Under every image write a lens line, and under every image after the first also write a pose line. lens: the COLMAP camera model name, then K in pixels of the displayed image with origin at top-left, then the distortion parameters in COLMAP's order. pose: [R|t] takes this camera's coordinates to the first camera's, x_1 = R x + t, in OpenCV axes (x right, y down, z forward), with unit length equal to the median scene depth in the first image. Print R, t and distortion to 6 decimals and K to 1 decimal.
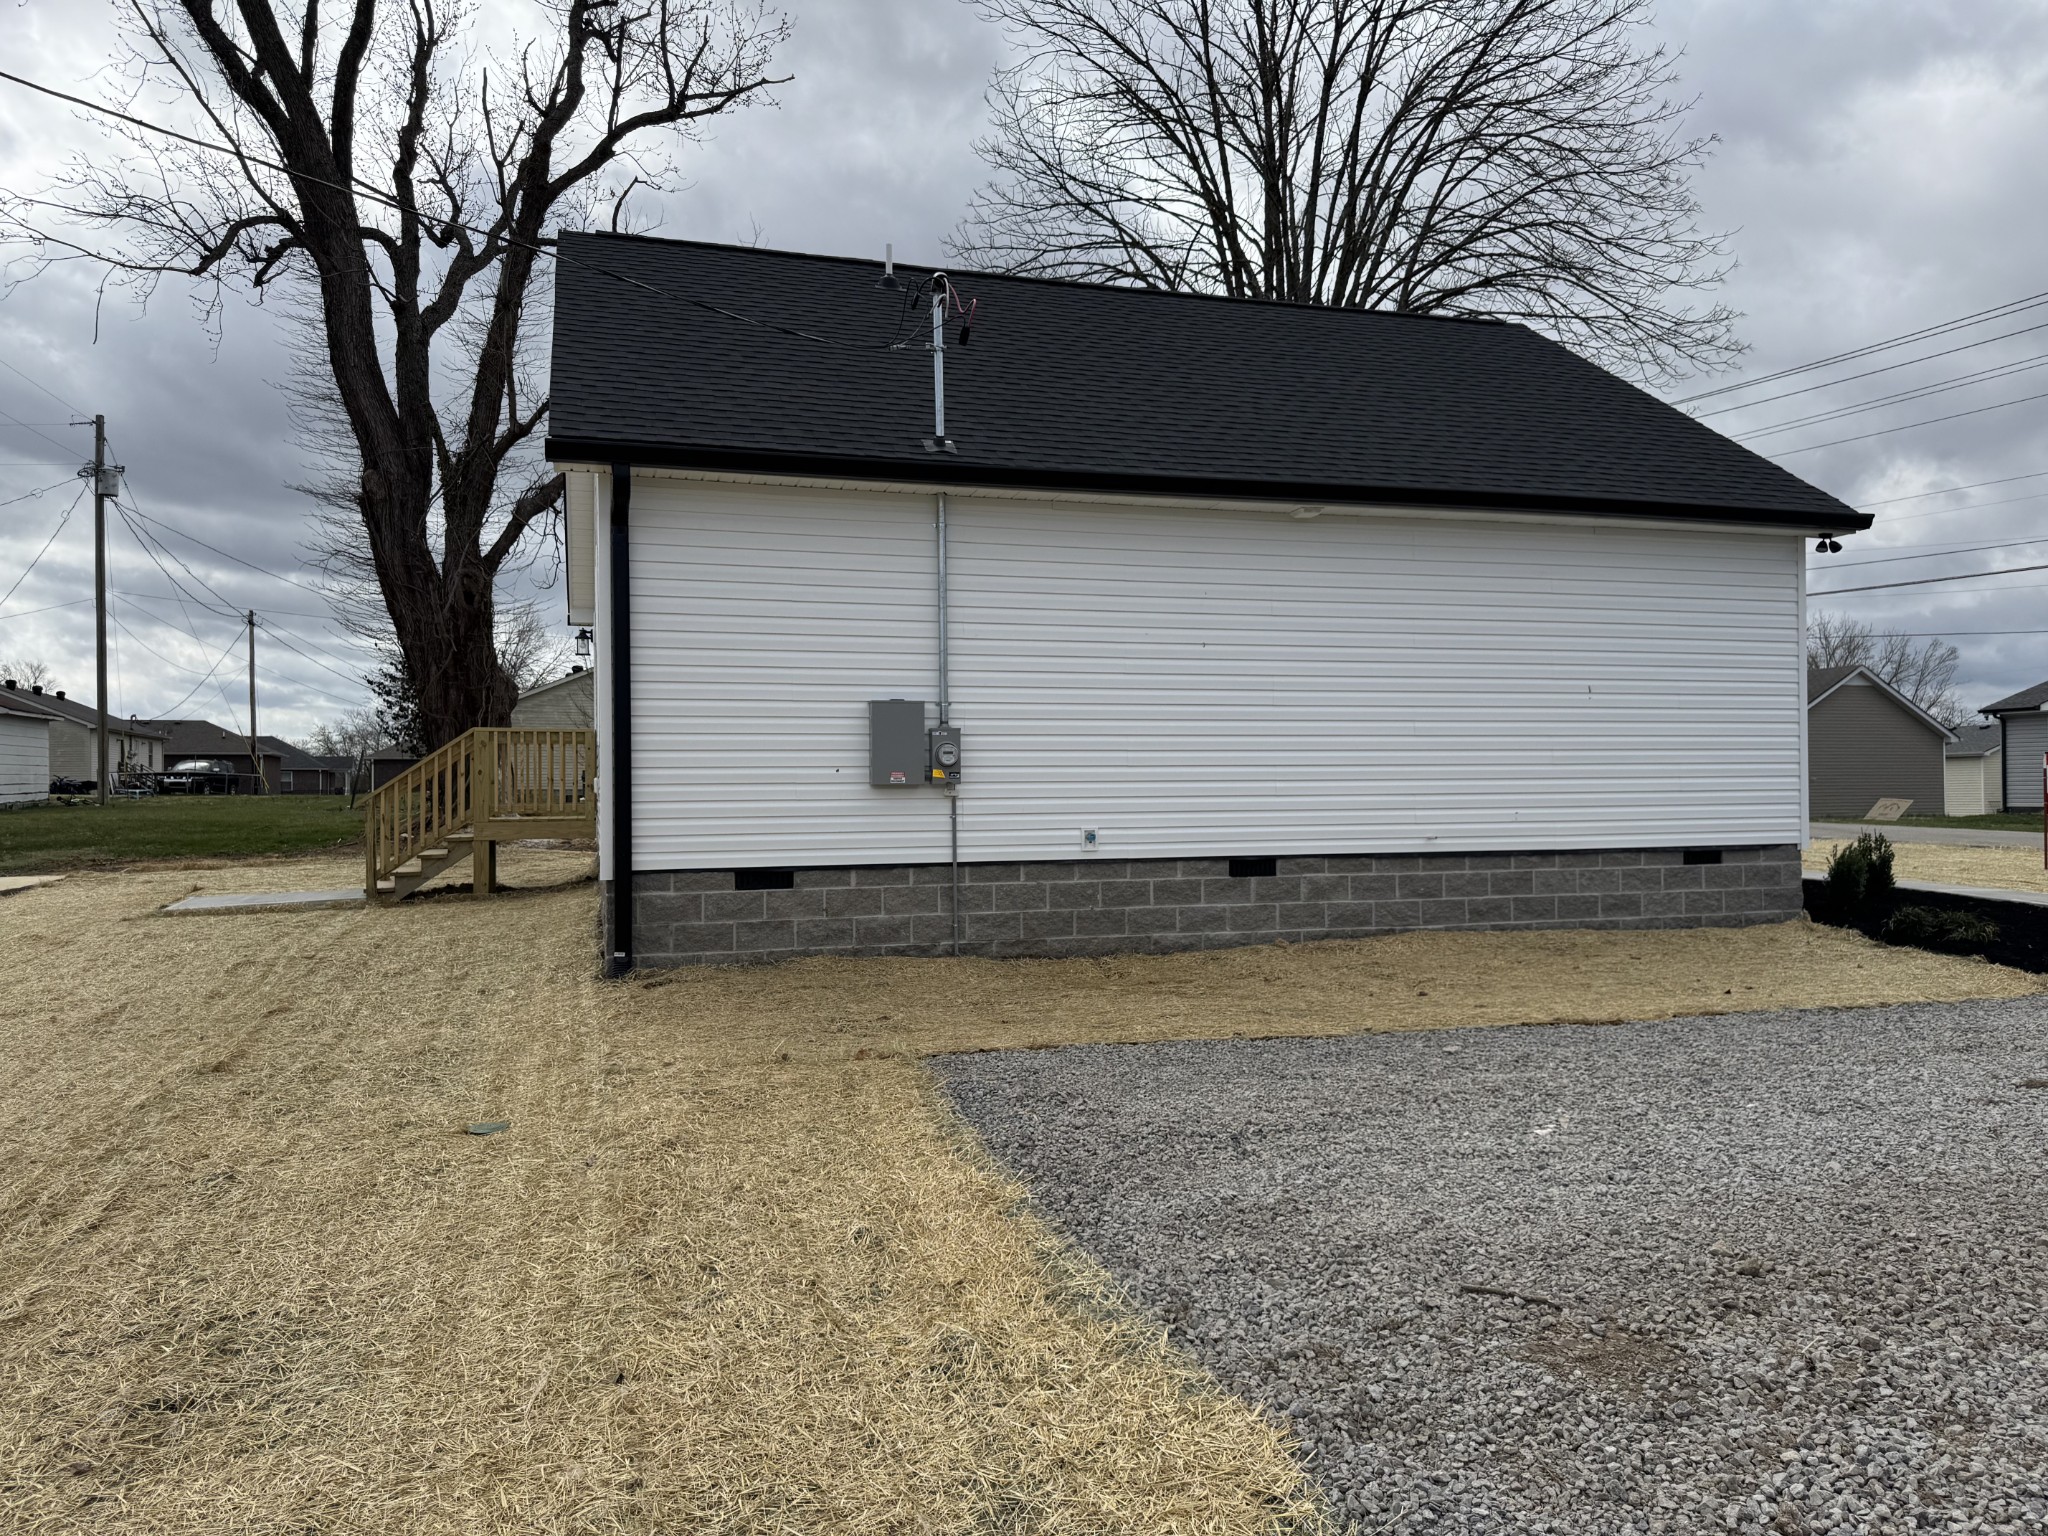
lens RADIAL K [[1433.8, 0, 1024.0], [0, 1433.8, 768.0], [0, 0, 1]] dist [0.086536, -0.109065]
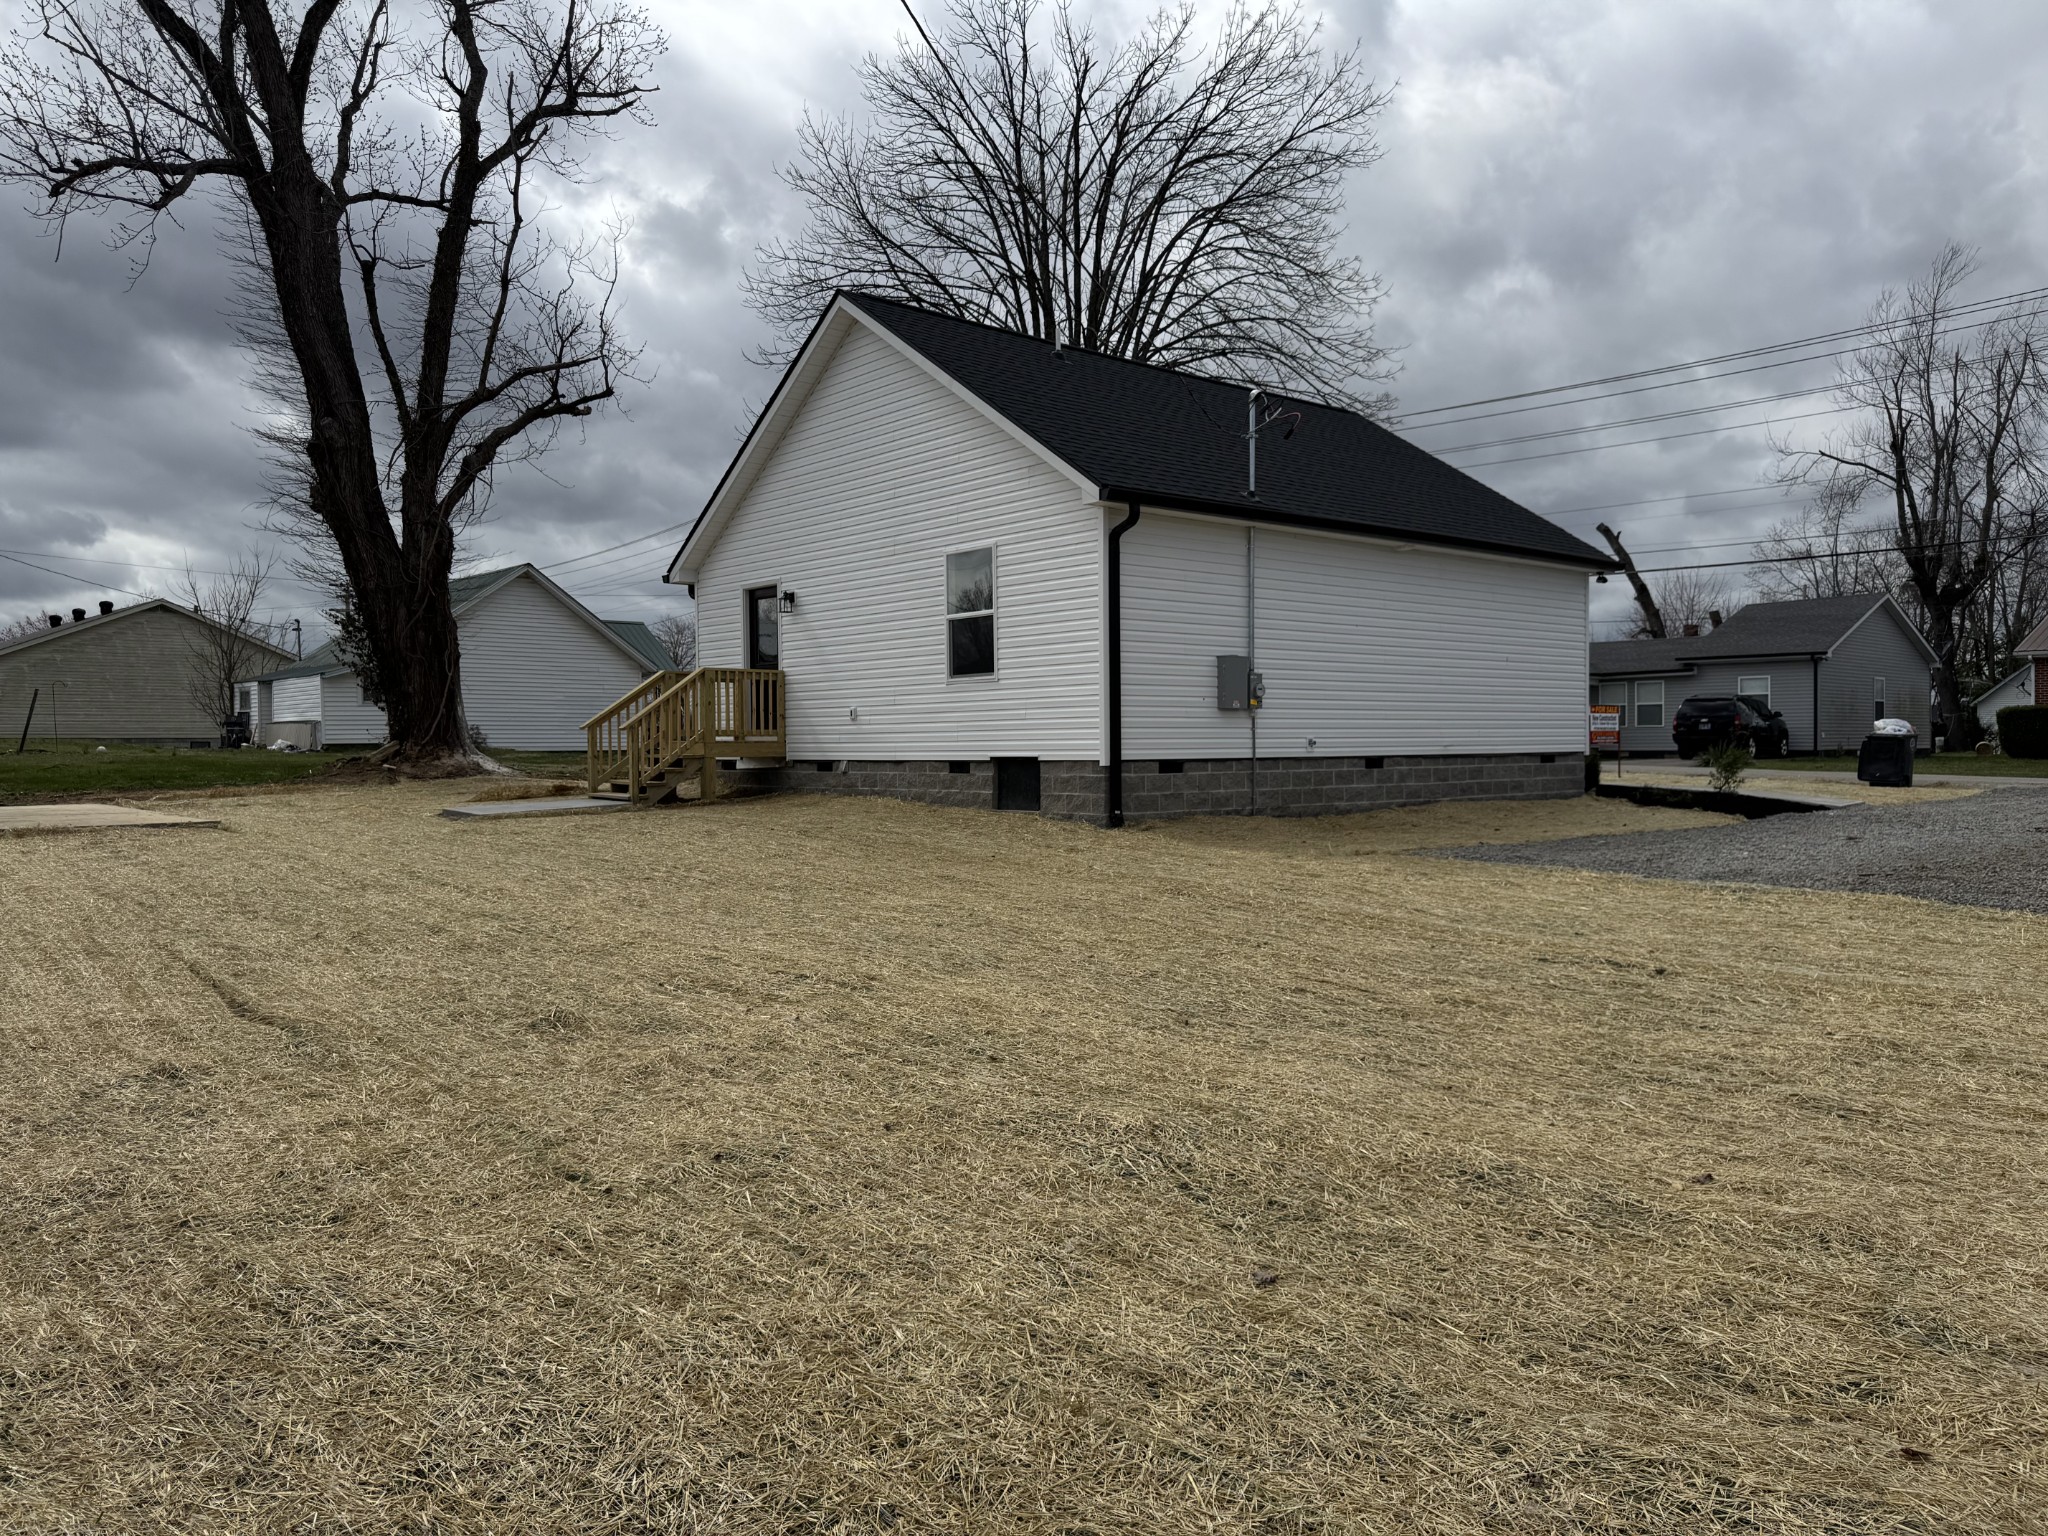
lens RADIAL K [[1433.8, 0, 1024.0], [0, 1433.8, 768.0], [0, 0, 1]] dist [0.086536, -0.109065]
pose [[0.913130, -0.005348, 0.407634, -0.917343], [-0.005627, 0.999653, 0.025720, 0.036561], [-0.407630, -0.025779, 0.912783, -0.355342]]
